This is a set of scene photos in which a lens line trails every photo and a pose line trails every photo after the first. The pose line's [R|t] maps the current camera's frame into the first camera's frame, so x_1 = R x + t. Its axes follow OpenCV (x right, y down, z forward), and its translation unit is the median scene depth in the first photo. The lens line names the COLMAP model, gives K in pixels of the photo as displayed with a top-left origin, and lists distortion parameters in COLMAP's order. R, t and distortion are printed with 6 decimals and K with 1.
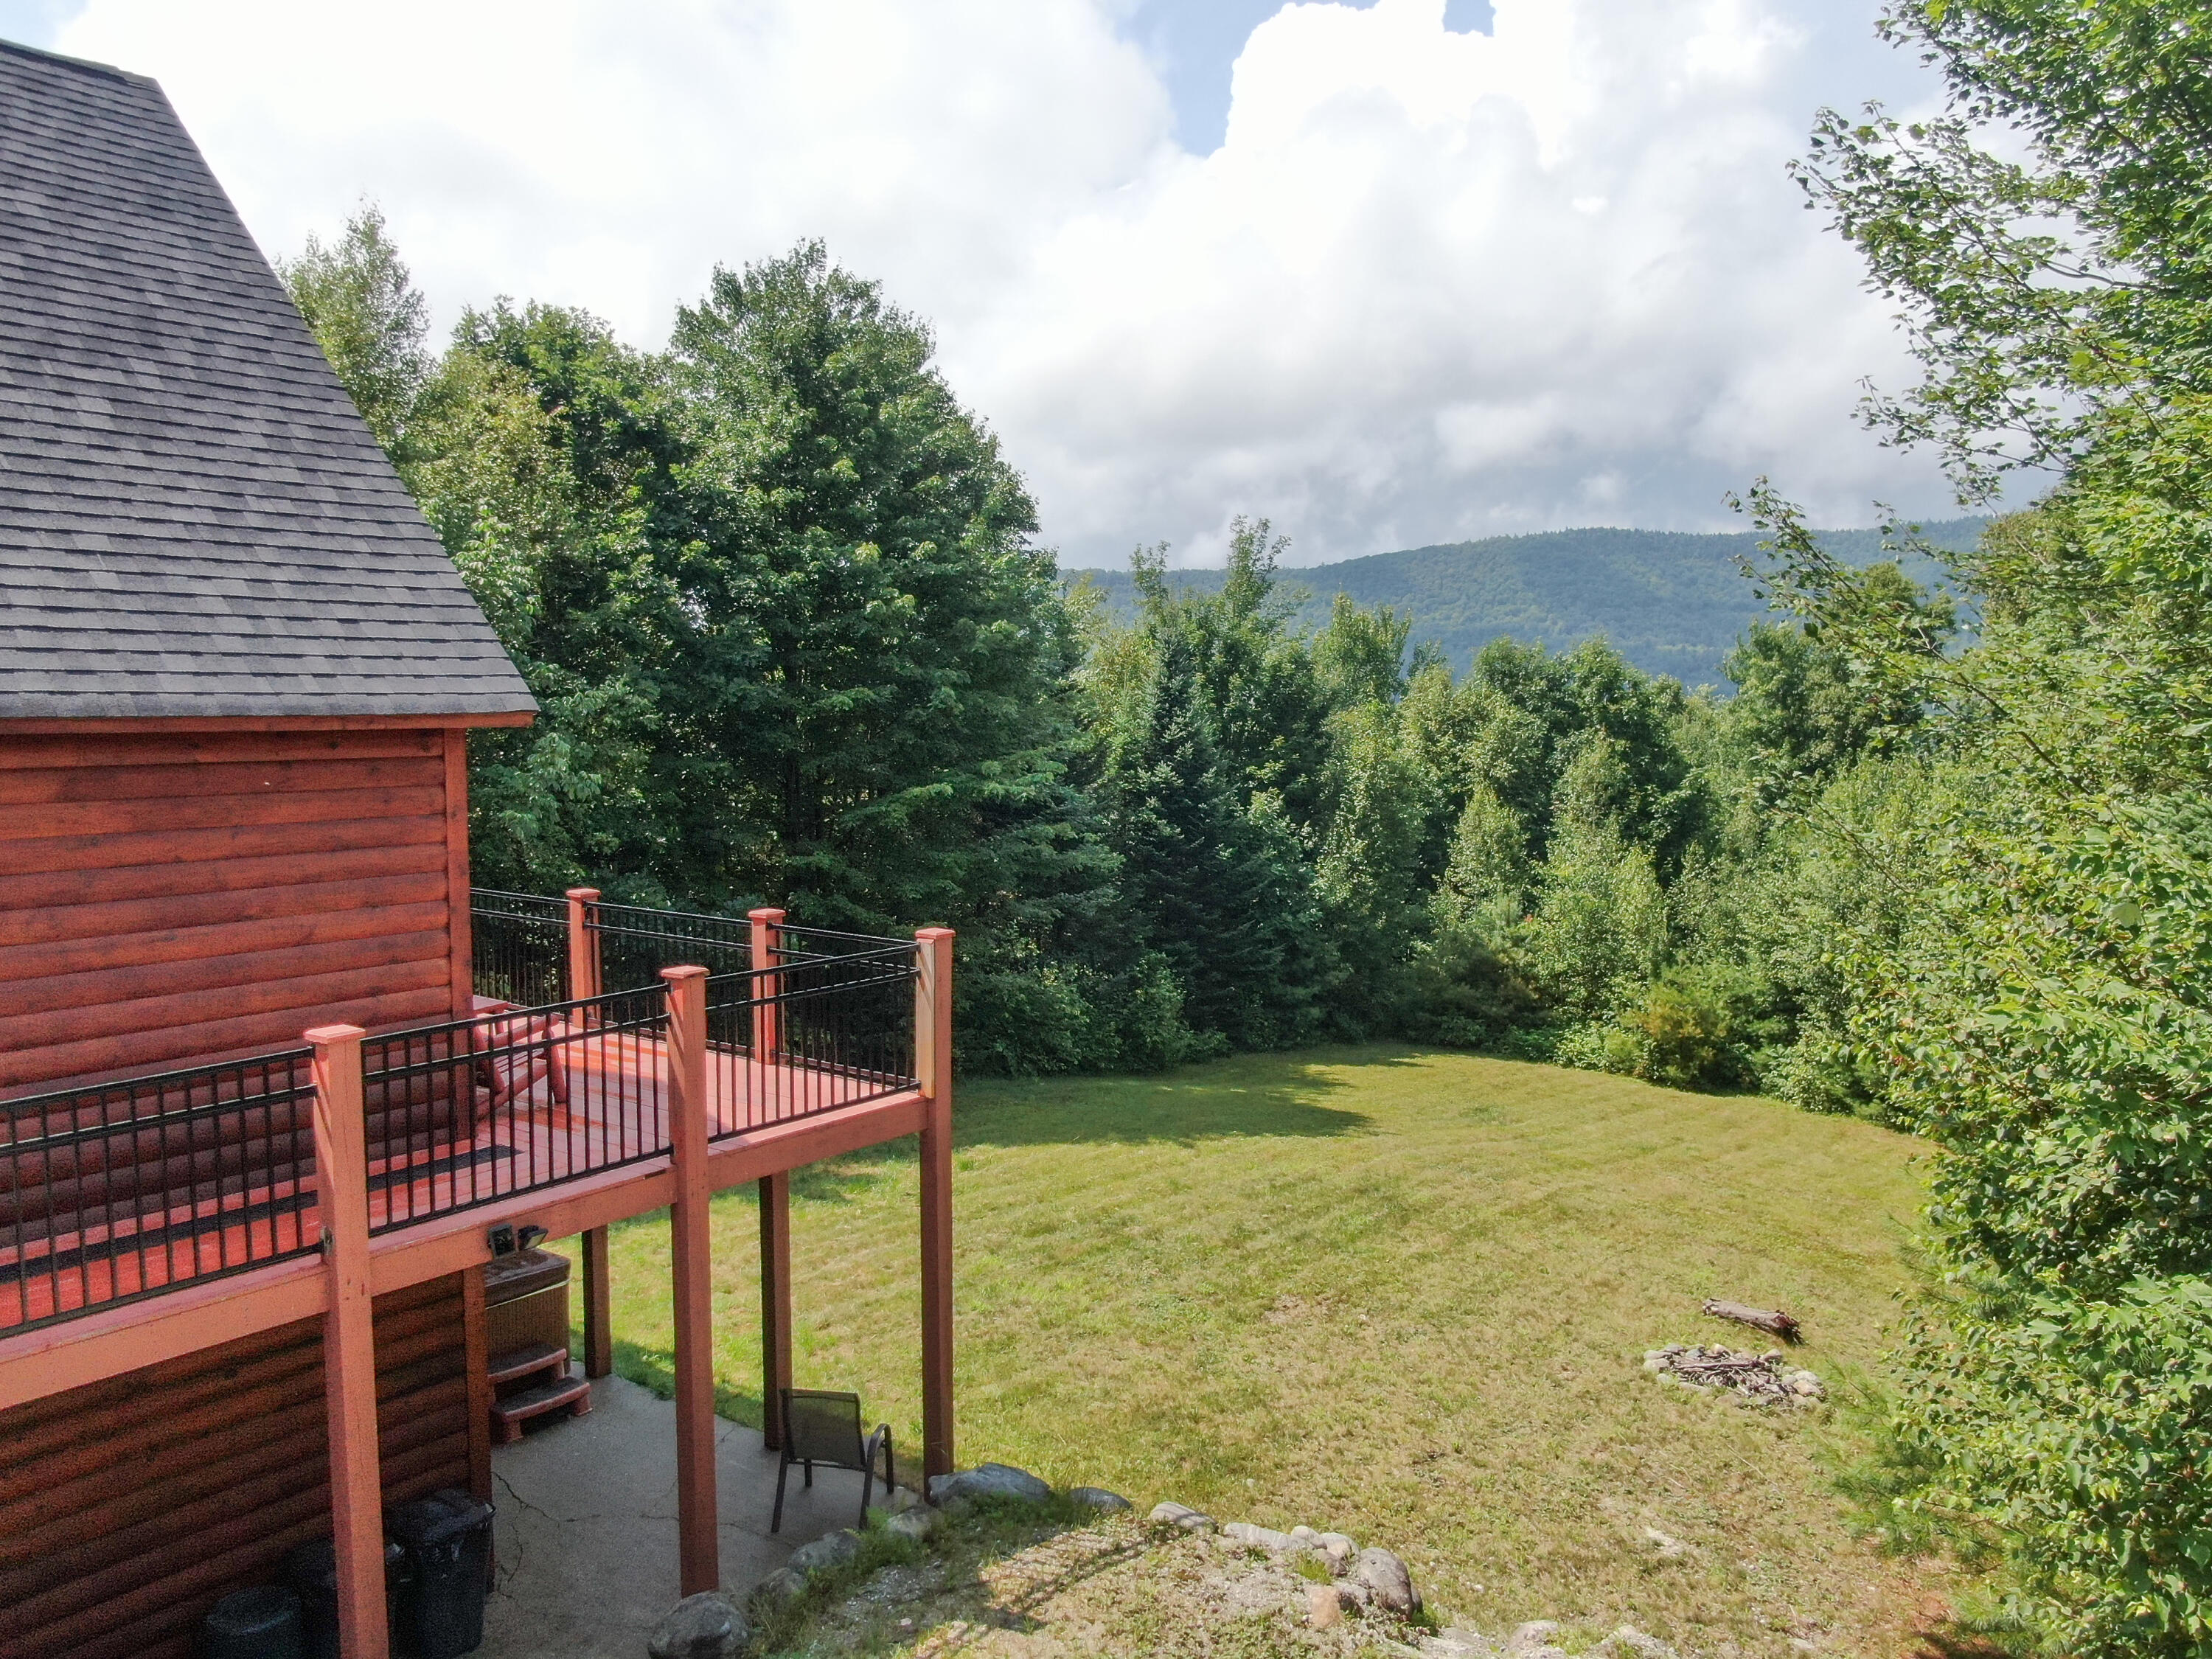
lens RADIAL K [[1668.2, 0, 1106.0], [0, 1668.2, 829.5], [0, 0, 1]] dist [-0.020162, -0.003996]
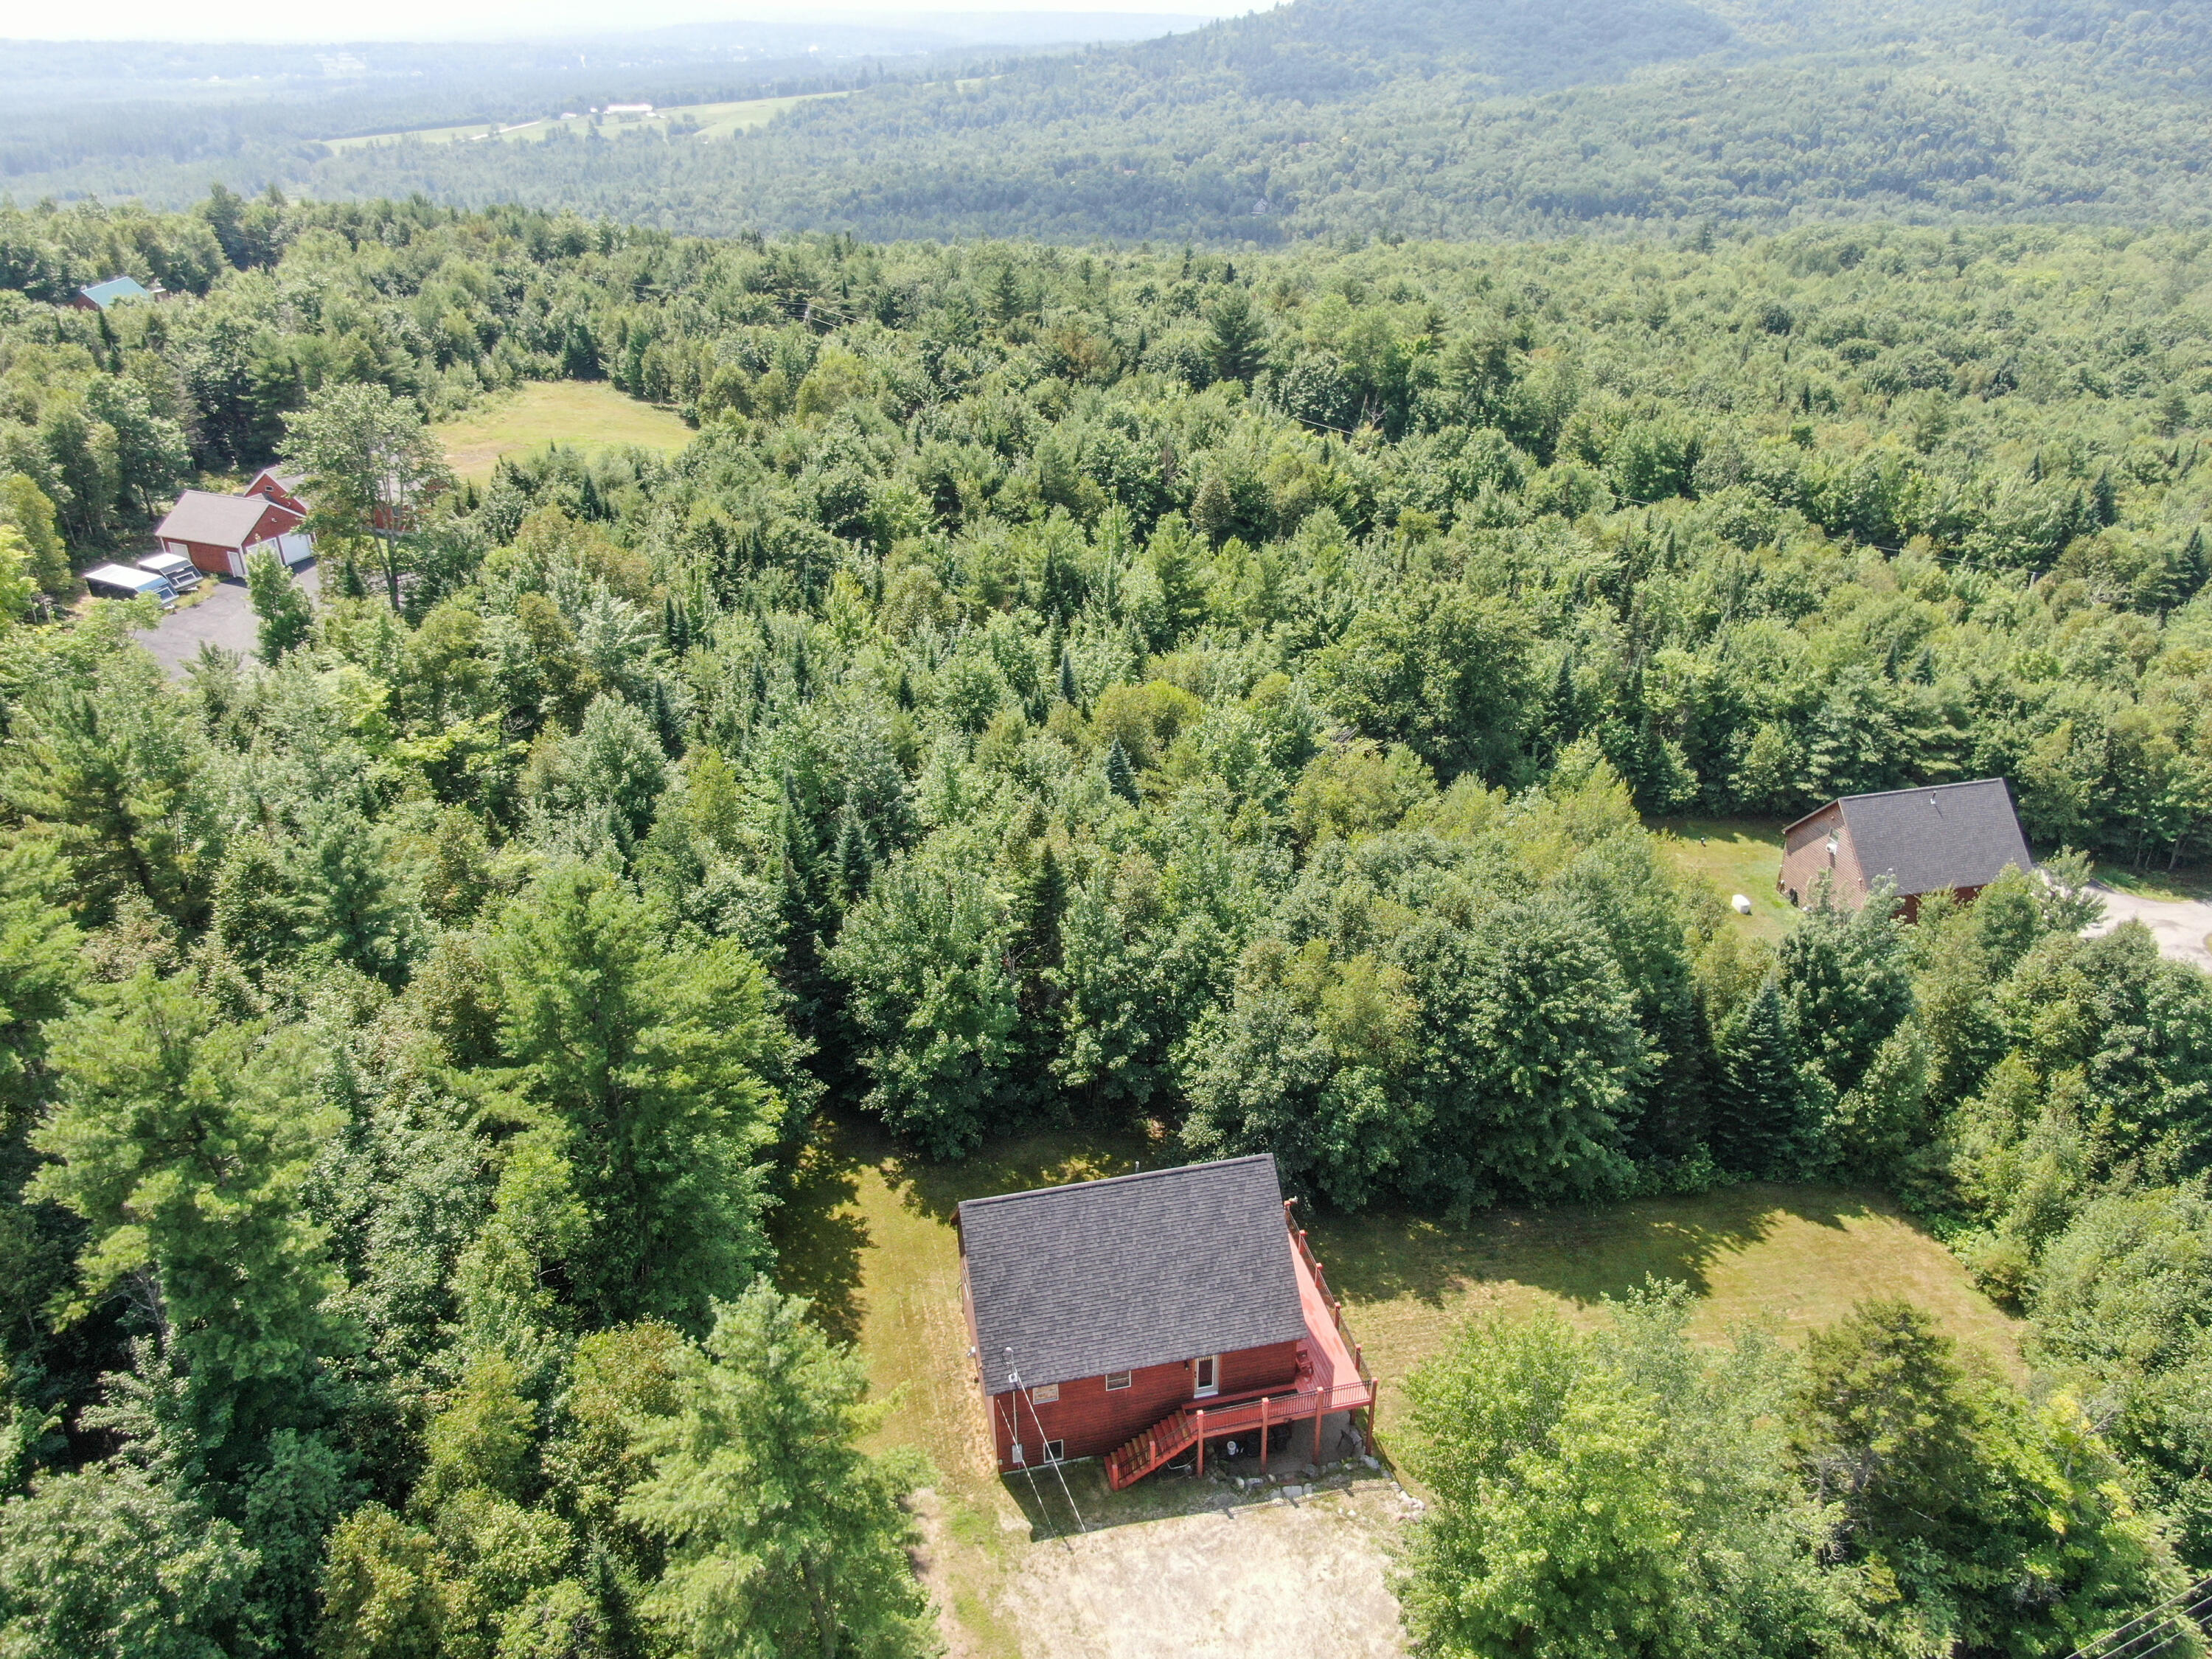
lens RADIAL K [[1604.6, 0, 1096.2], [0, 1604.6, 821.9], [0, 0, 1]] dist [-0.009468, -0.002092]
pose [[0.758972, 0.289894, -0.583030, 0.797389], [-0.044150, 0.916272, 0.398116, -1.675186], [0.649625, -0.276418, 0.708223, -1.274924]]
